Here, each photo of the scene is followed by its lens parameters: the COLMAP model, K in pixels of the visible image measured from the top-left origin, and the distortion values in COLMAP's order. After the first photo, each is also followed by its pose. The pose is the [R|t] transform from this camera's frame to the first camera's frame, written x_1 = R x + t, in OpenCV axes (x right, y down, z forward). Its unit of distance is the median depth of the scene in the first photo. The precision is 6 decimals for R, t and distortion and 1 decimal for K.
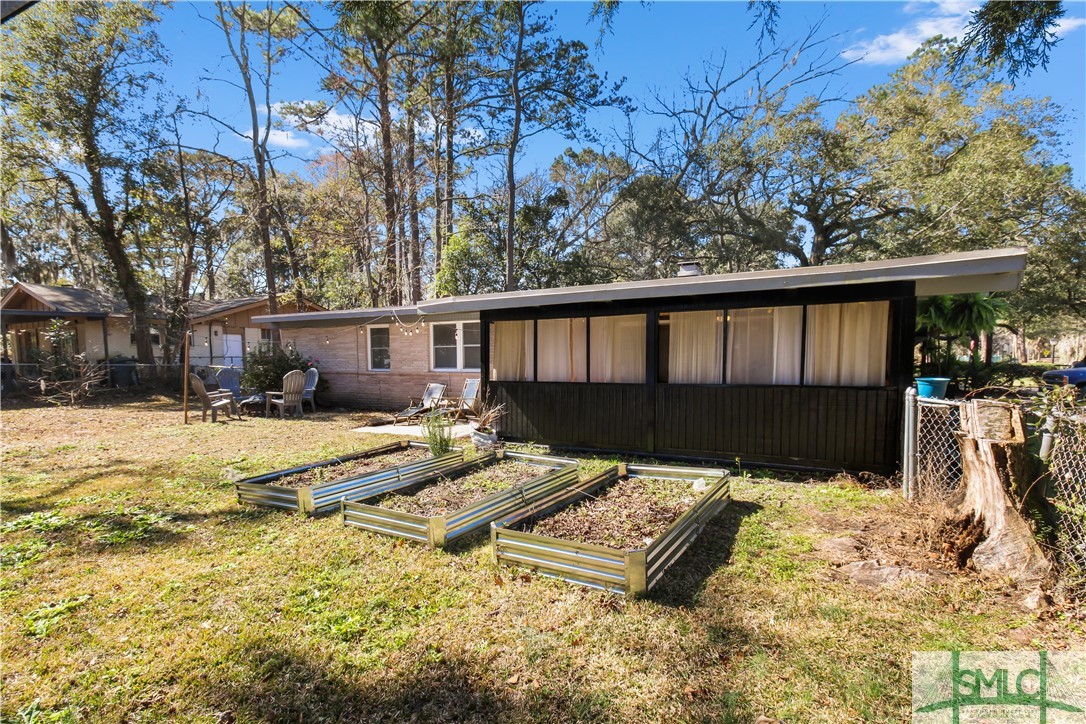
lens RADIAL K [[519.2, 0, 559.5], [0, 519.2, 358.3], [0, 0, 1]] dist [0.001012, 0.000207]
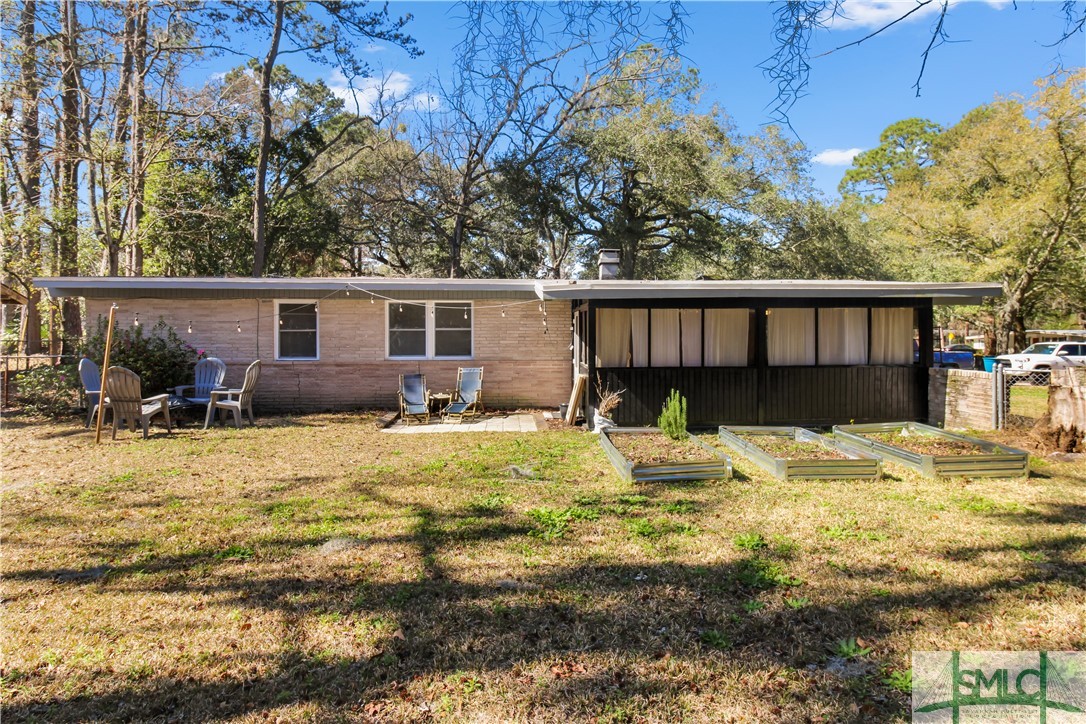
lens RADIAL K [[650.8, 0, 542.7], [0, 650.8, 340.2], [0, 0, 1]] dist [-0.063274, -0.000253]
pose [[0.828872, 0.002738, 0.559432, -0.927415], [-0.002000, 0.999996, -0.001931, -0.006727], [-0.559435, 0.000482, 0.828874, 0.020271]]
